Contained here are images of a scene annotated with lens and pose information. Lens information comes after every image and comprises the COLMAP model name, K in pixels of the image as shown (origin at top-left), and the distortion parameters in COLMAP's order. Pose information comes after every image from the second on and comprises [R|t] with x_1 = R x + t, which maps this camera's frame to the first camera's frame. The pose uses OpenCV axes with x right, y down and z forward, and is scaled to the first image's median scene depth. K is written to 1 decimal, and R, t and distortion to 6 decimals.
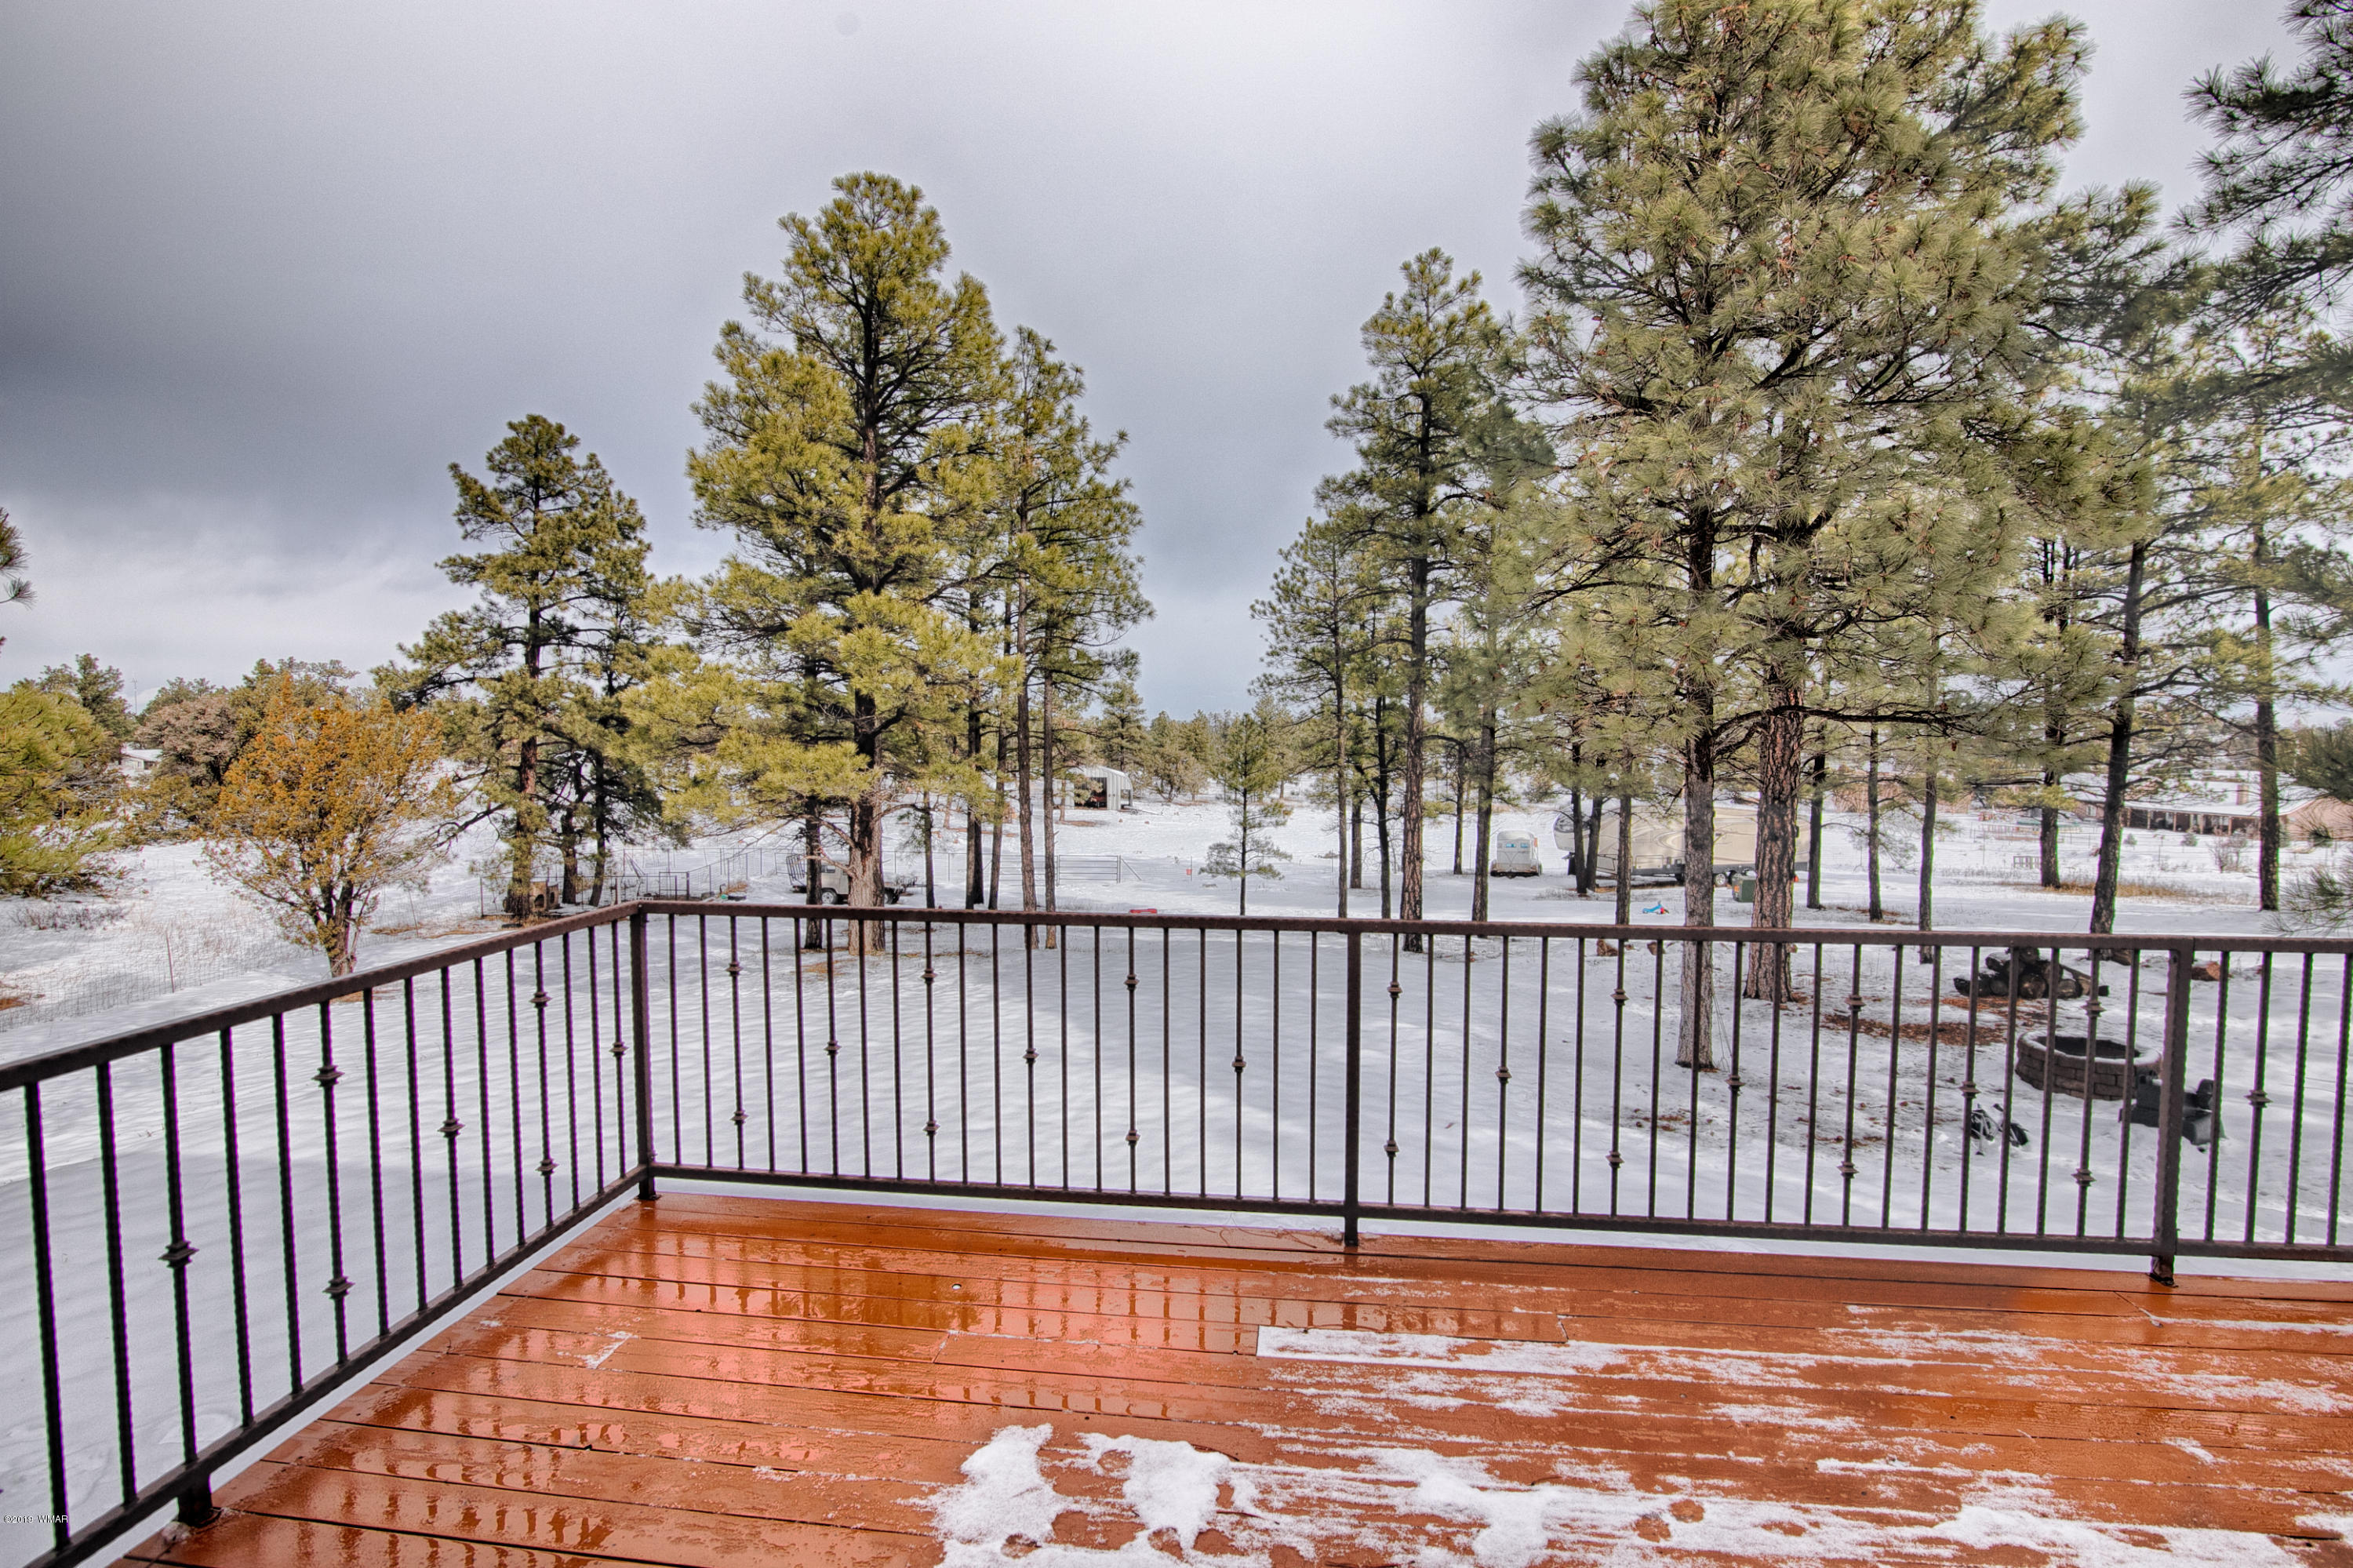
lens RADIAL K [[1072.5, 0, 1176.5], [0, 1072.5, 784.0], [0, 0, 1]] dist [-0.026024, 0.001118]
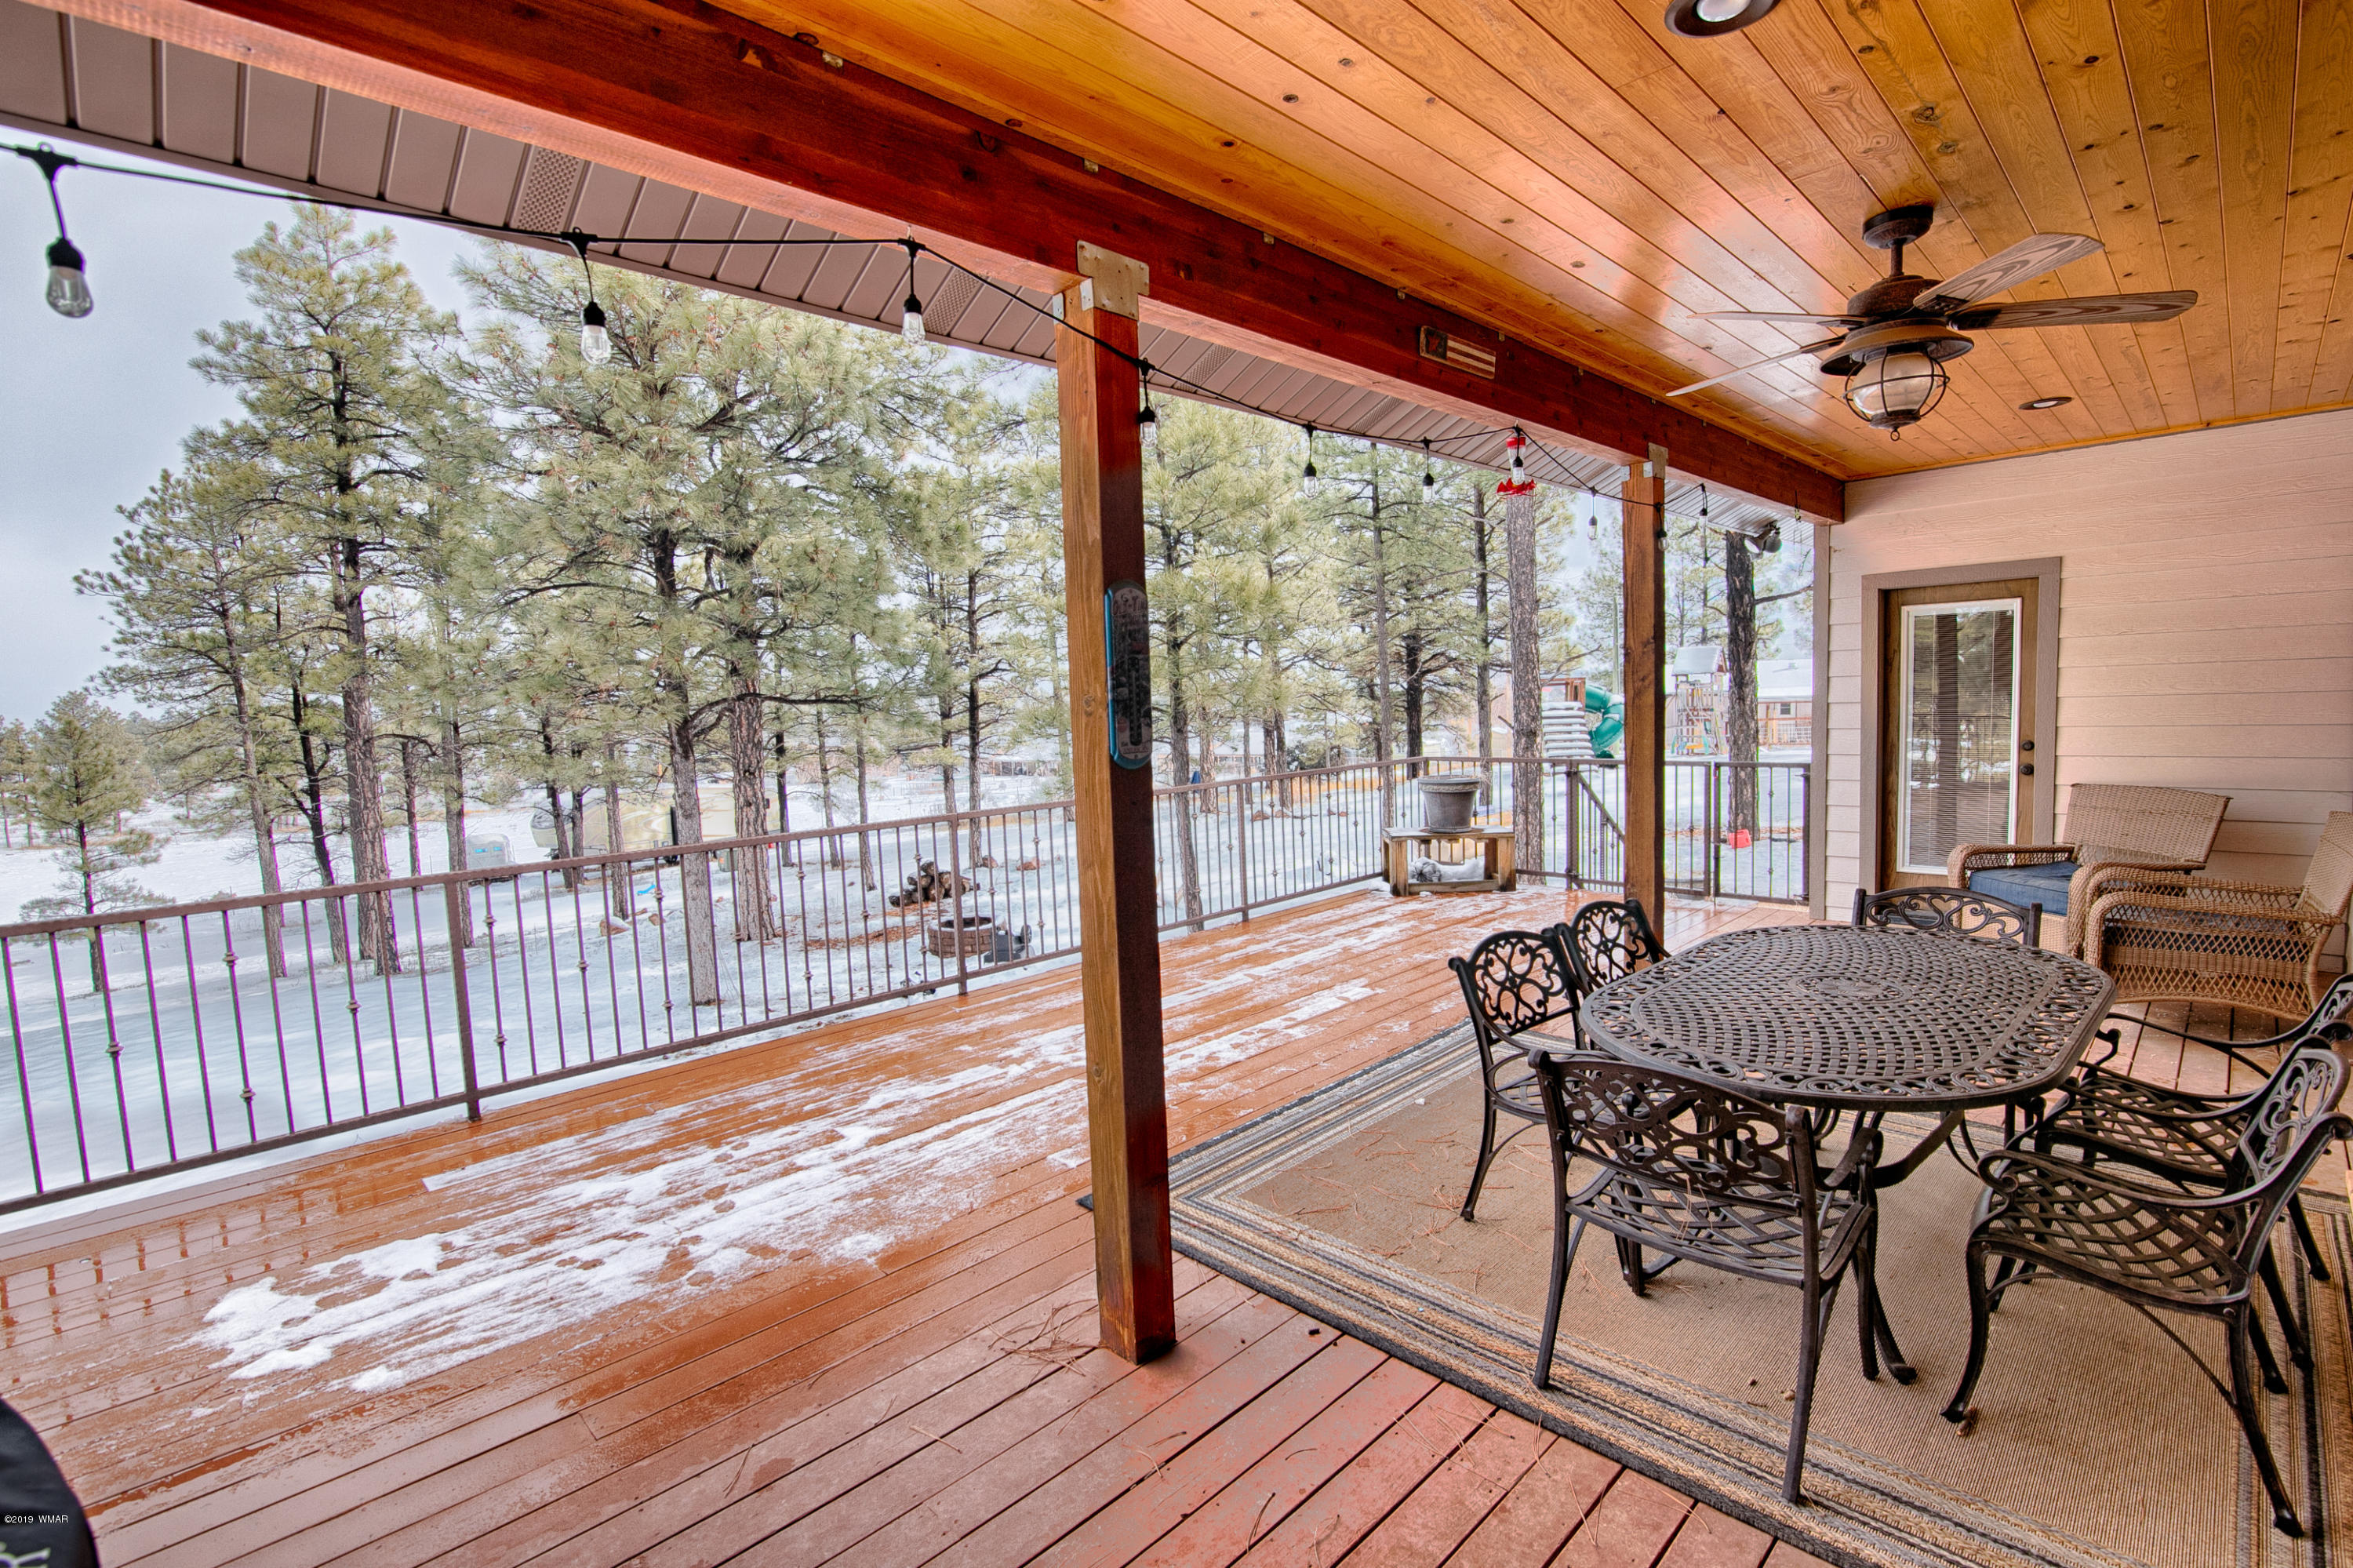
lens RADIAL K [[1062.4, 0, 1139.7], [0, 1062.4, 793.0], [0, 0, 1]] dist [-0.001982, -0.000034]
pose [[0.643389, -0.095203, 0.759597, -0.053506], [0.079621, 0.995178, 0.057289, 0.004583], [-0.761388, 0.023620, 0.647866, -0.095767]]
